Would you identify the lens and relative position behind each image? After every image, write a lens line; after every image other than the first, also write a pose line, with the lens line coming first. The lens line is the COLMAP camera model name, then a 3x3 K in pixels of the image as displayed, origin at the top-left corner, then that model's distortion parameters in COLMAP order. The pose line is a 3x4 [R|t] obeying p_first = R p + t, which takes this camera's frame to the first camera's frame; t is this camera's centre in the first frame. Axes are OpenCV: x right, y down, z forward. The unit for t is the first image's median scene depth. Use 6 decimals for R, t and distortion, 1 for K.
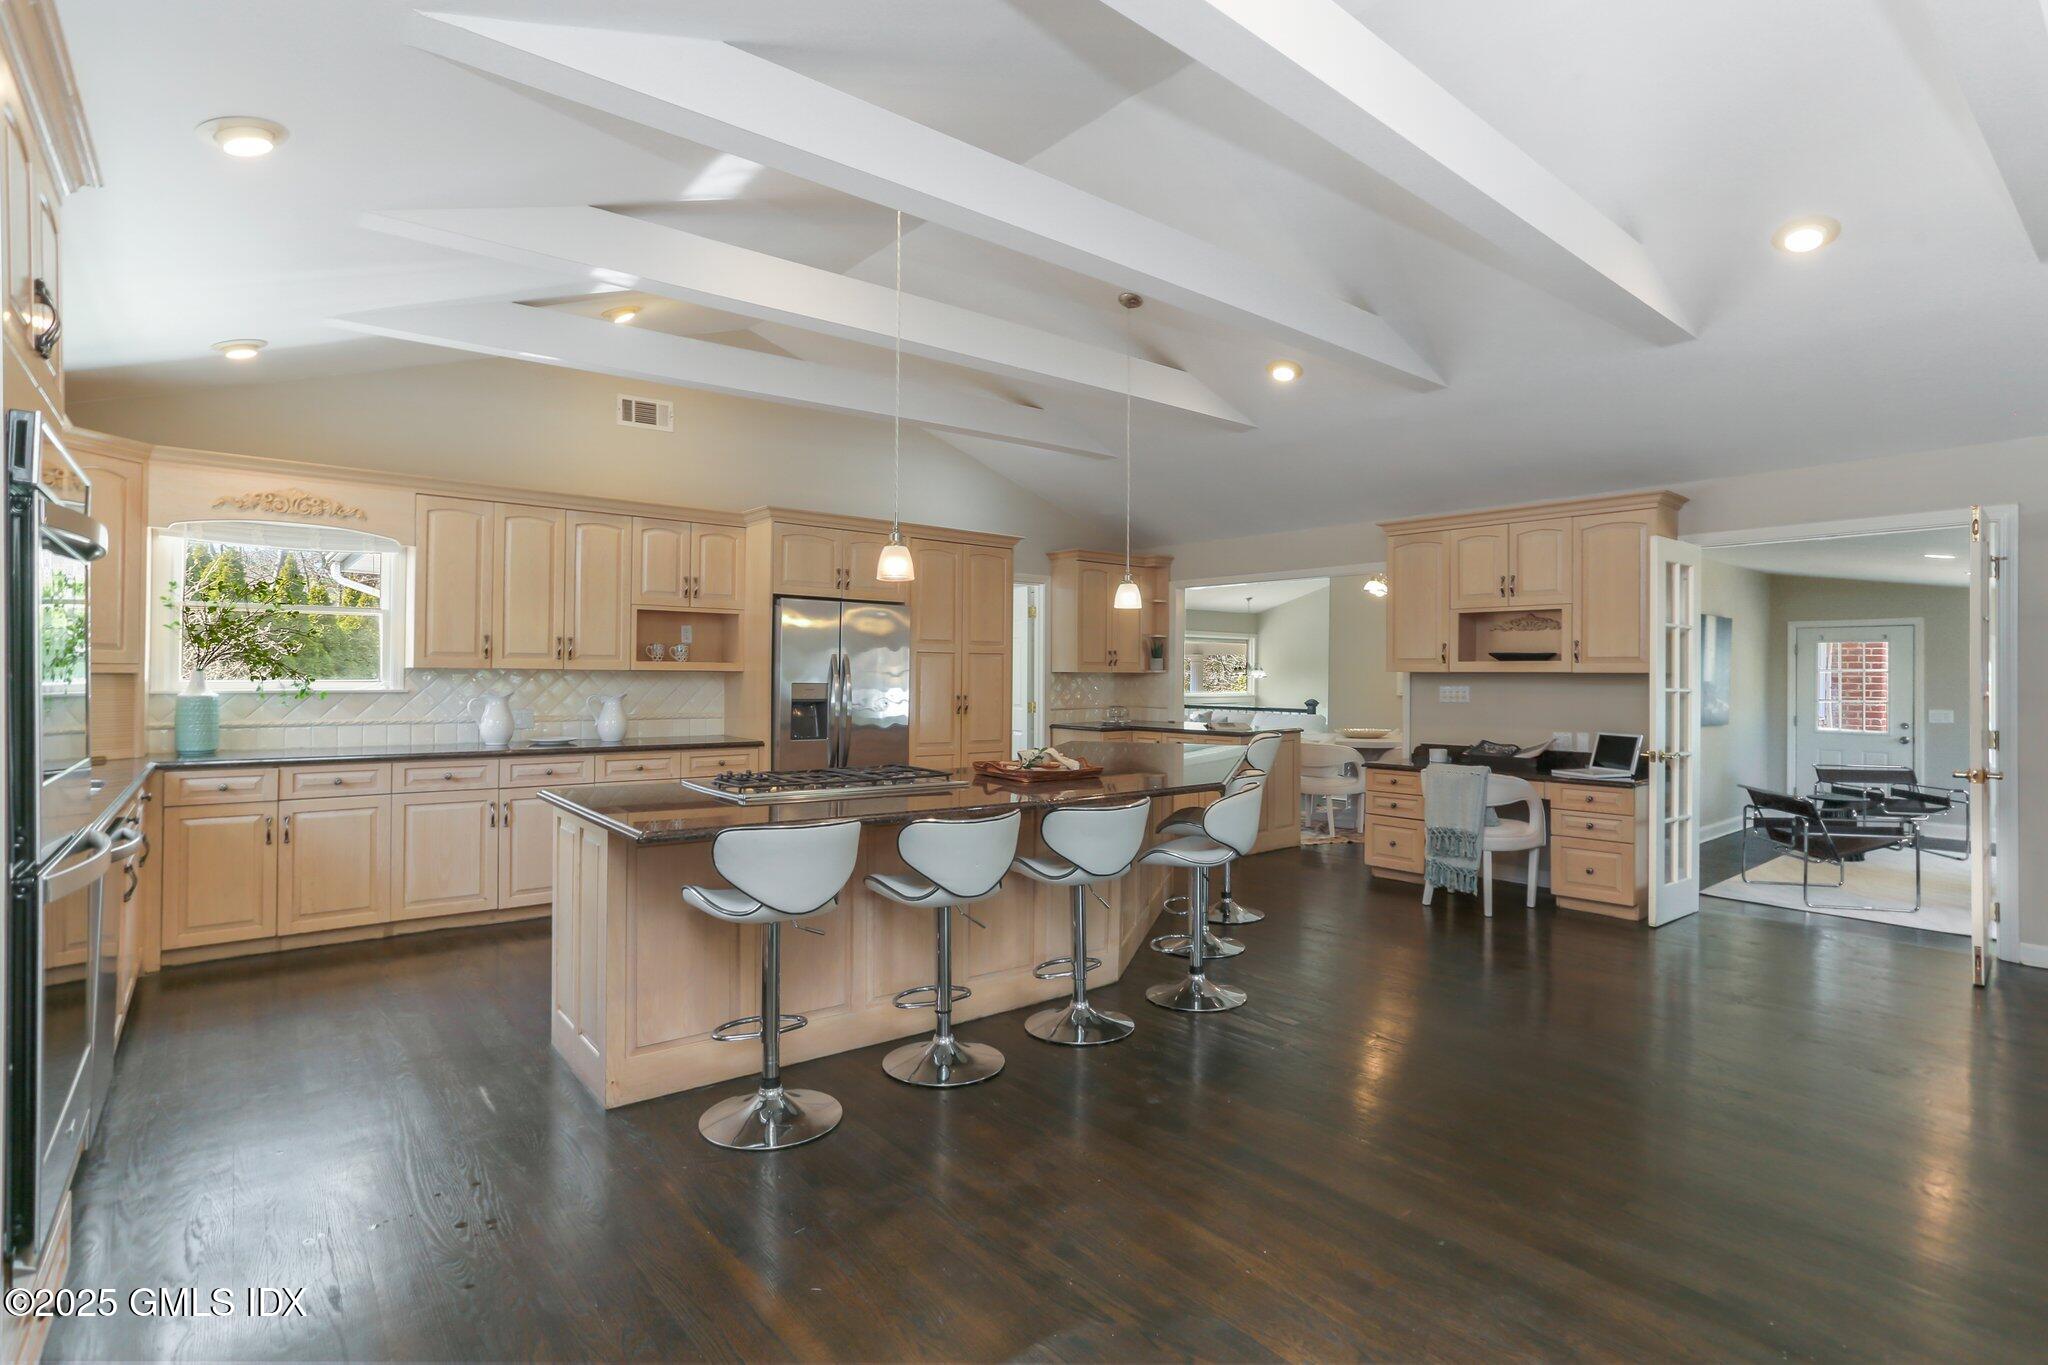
lens RADIAL K [[994.5, 0, 1005.9], [0, 994.5, 673.0], [0, 0, 1]] dist [-0.031370, 0.003825]
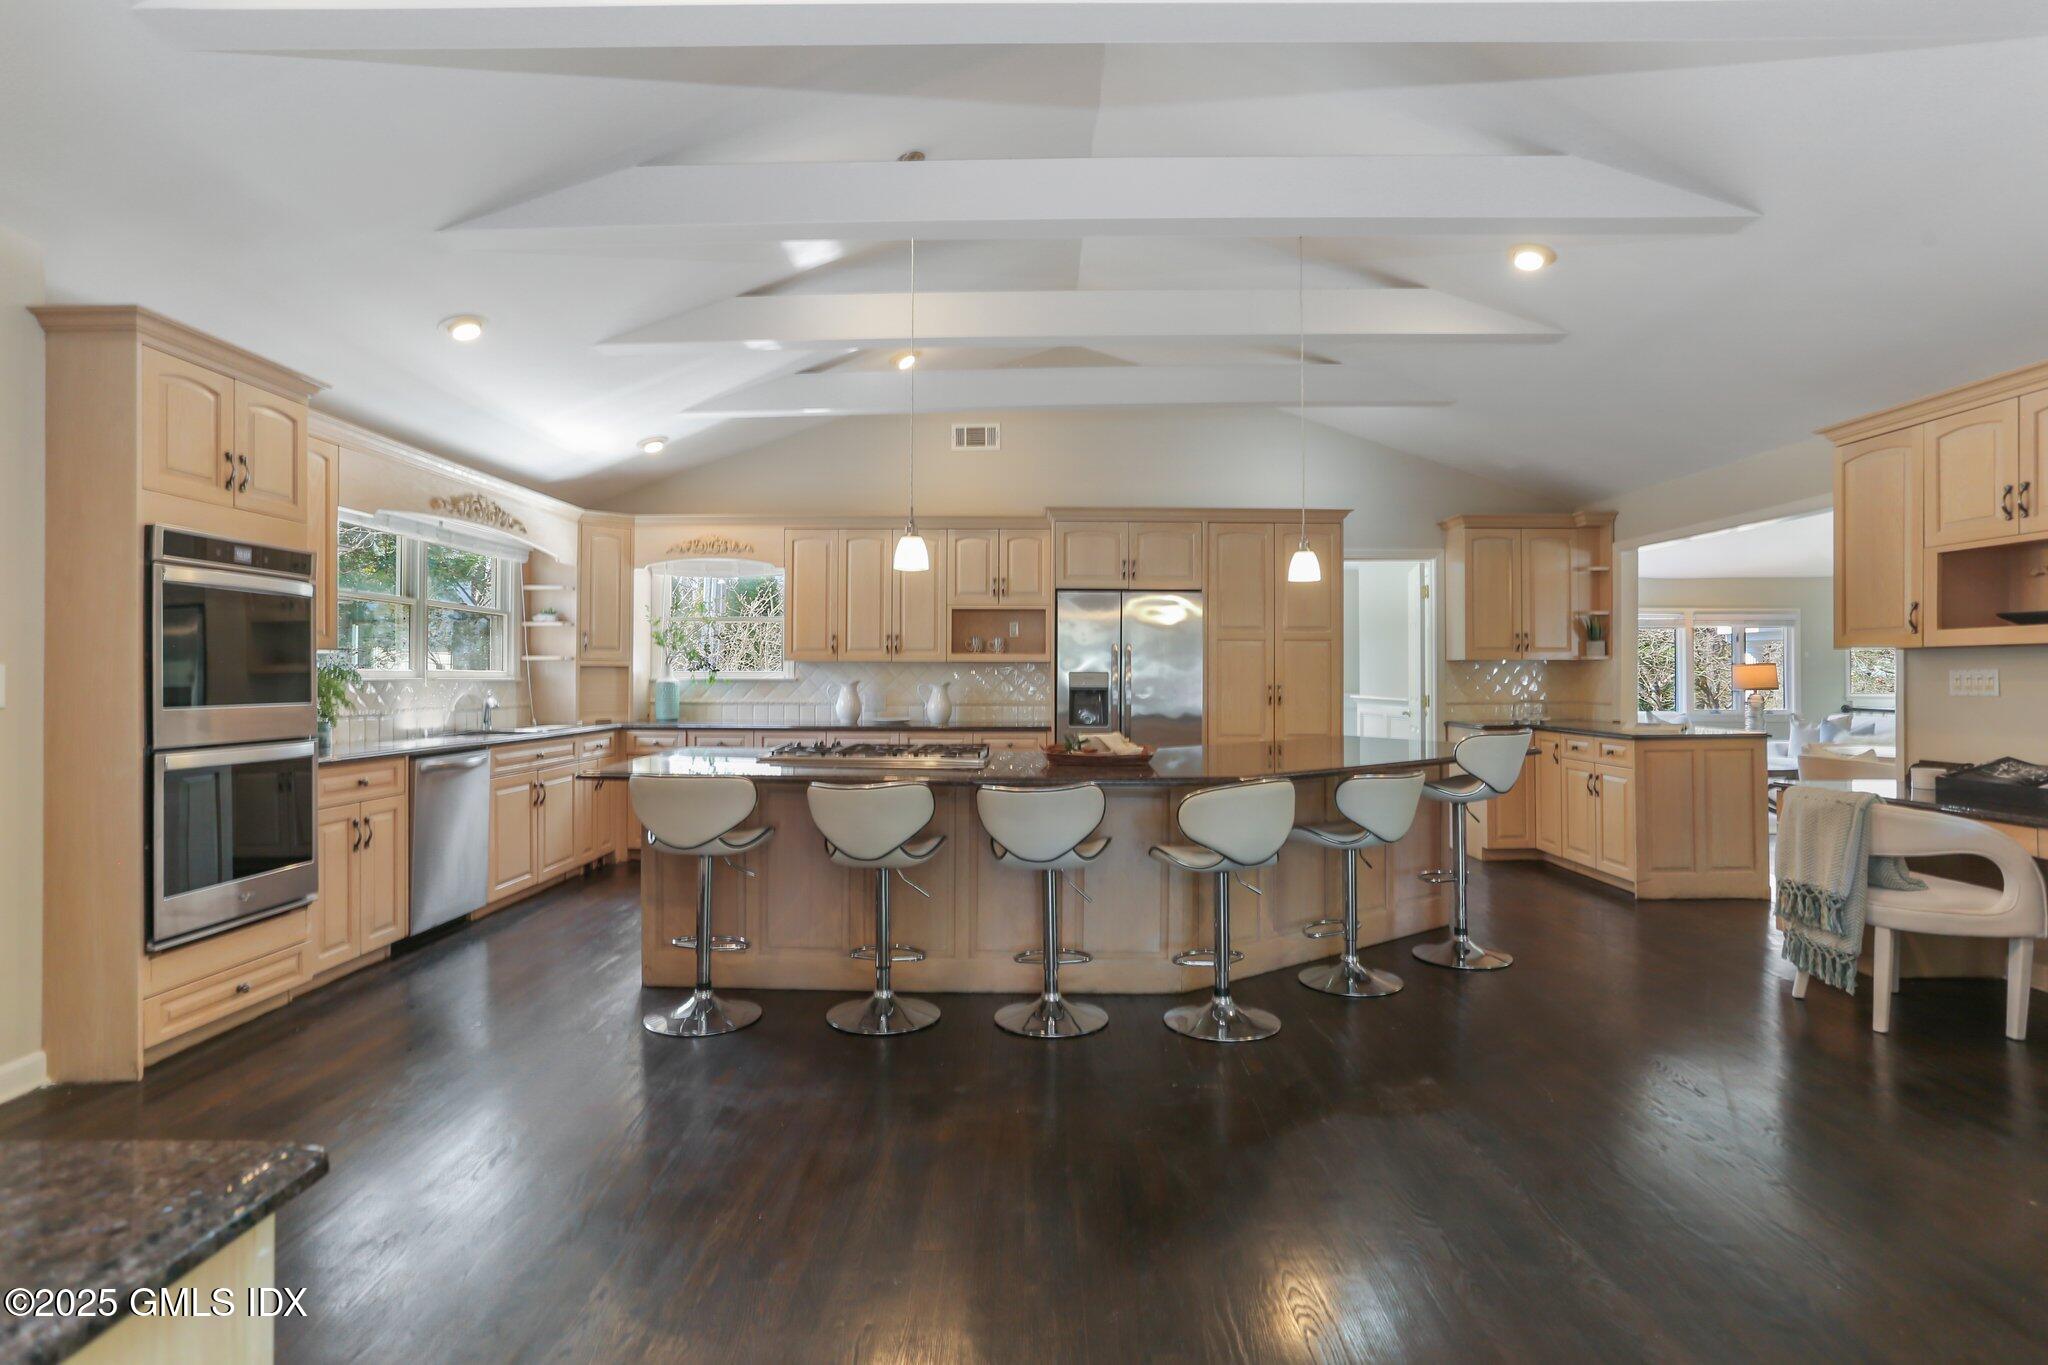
lens RADIAL K [[994.5, 0, 983.8], [0, 994.5, 676.9], [0, 0, 1]] dist [-0.031370, 0.003825]
pose [[0.762063, -0.004572, -0.647487, 0.403120], [0.005809, 0.999983, -0.000224, 0.015438], [0.647477, -0.003590, 0.762077, 0.134977]]
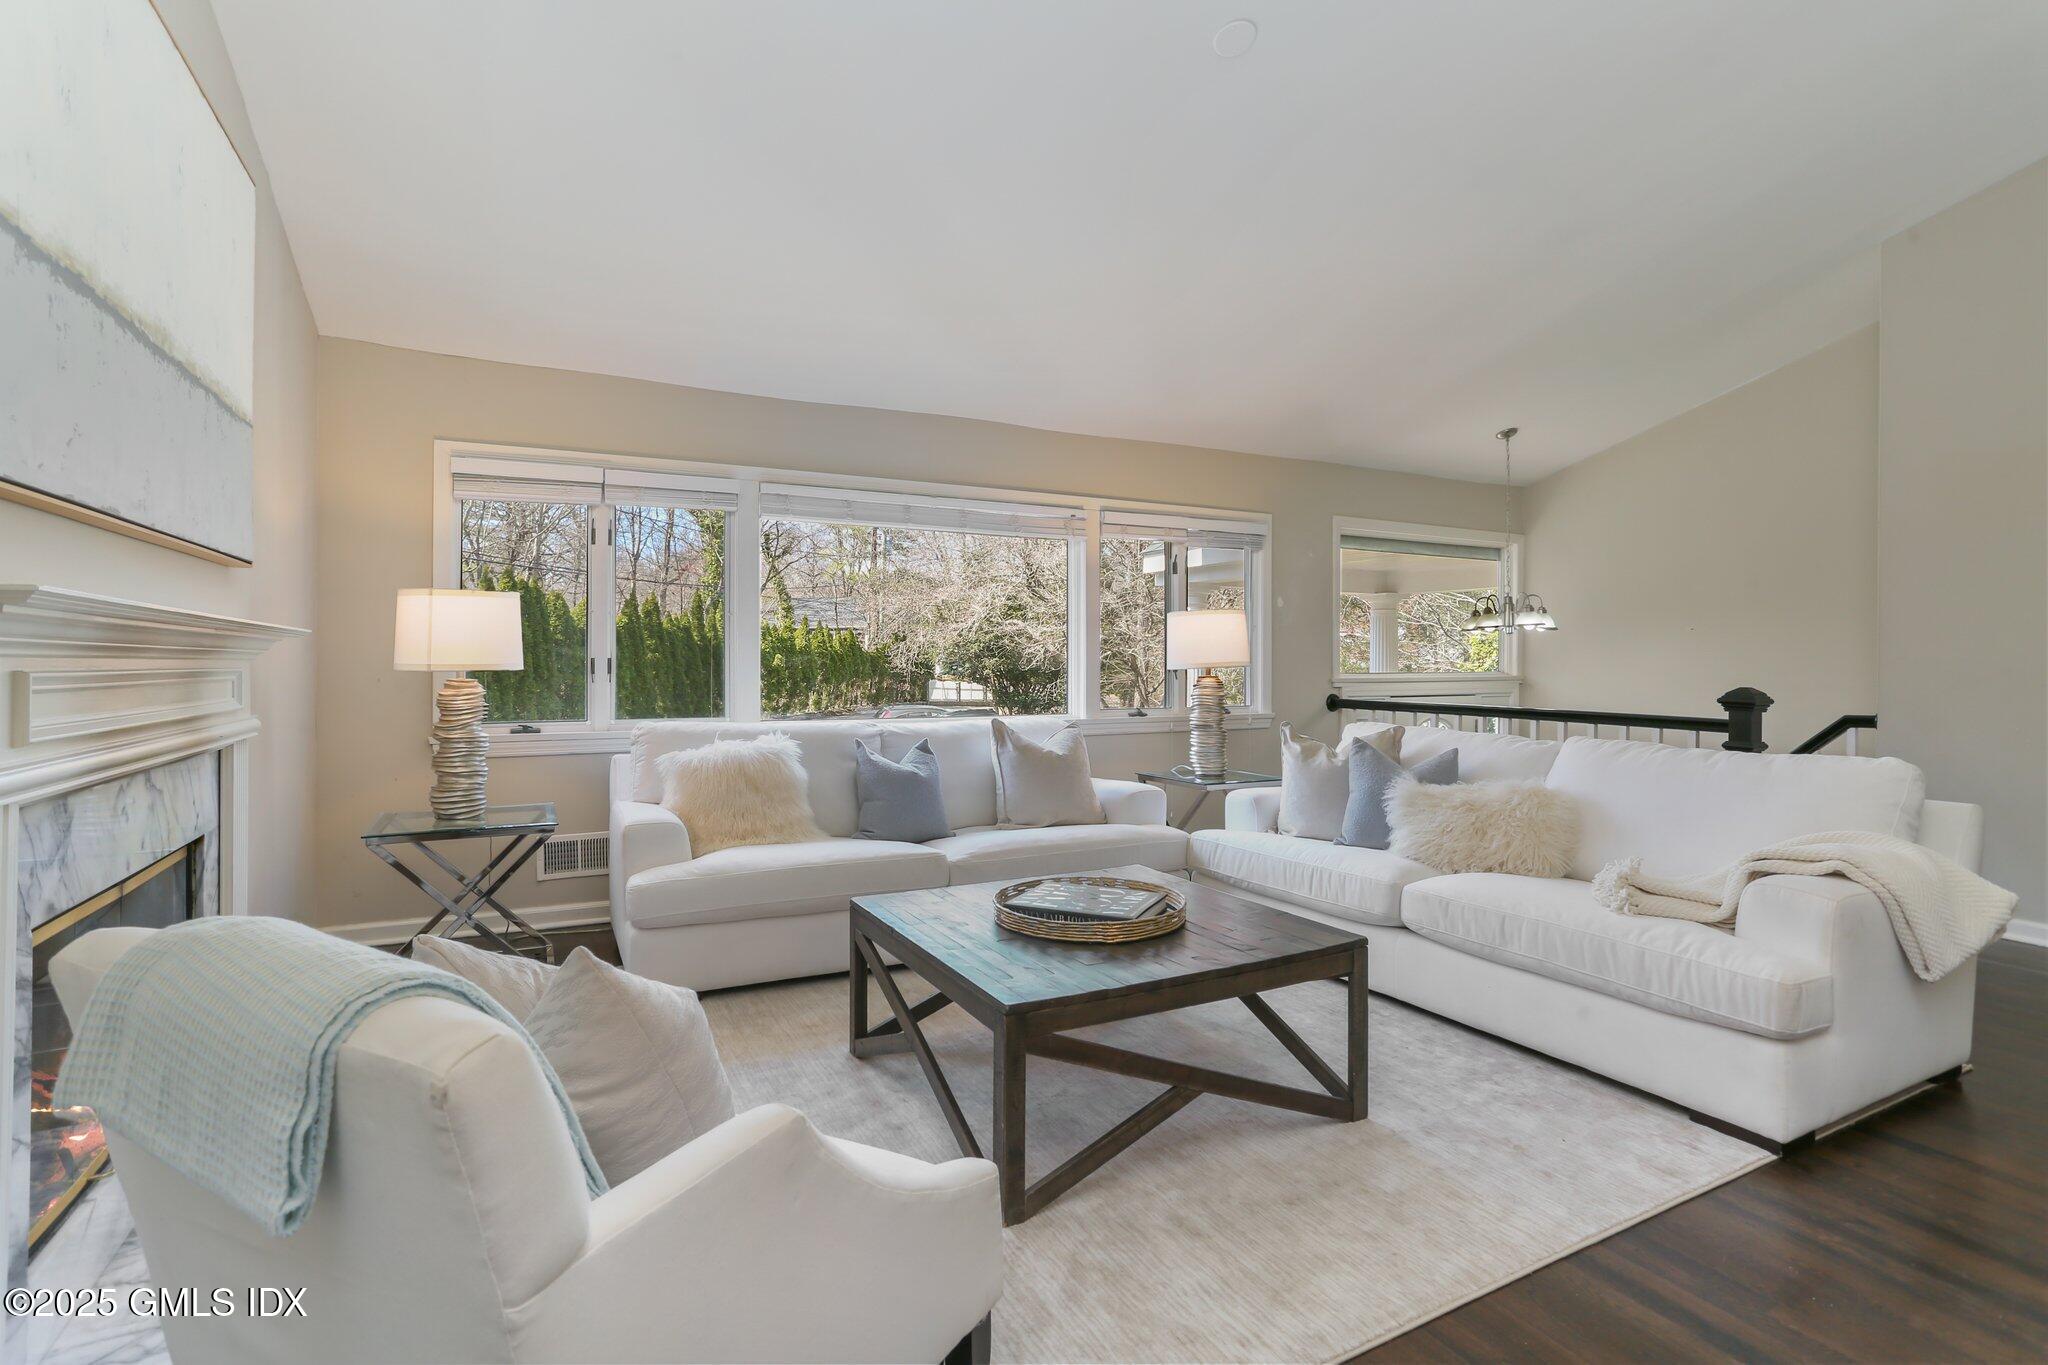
lens RADIAL K [[994.5, 0, 1026.9], [0, 994.5, 669.9], [0, 0, 1]] dist [-0.031370, 0.003825]
pose [[0.982381, -0.001454, -0.186882, 0.332984], [0.003750, 0.999922, 0.011931, 0.037099], [0.186850, -0.012421, 0.982310, 1.485103]]
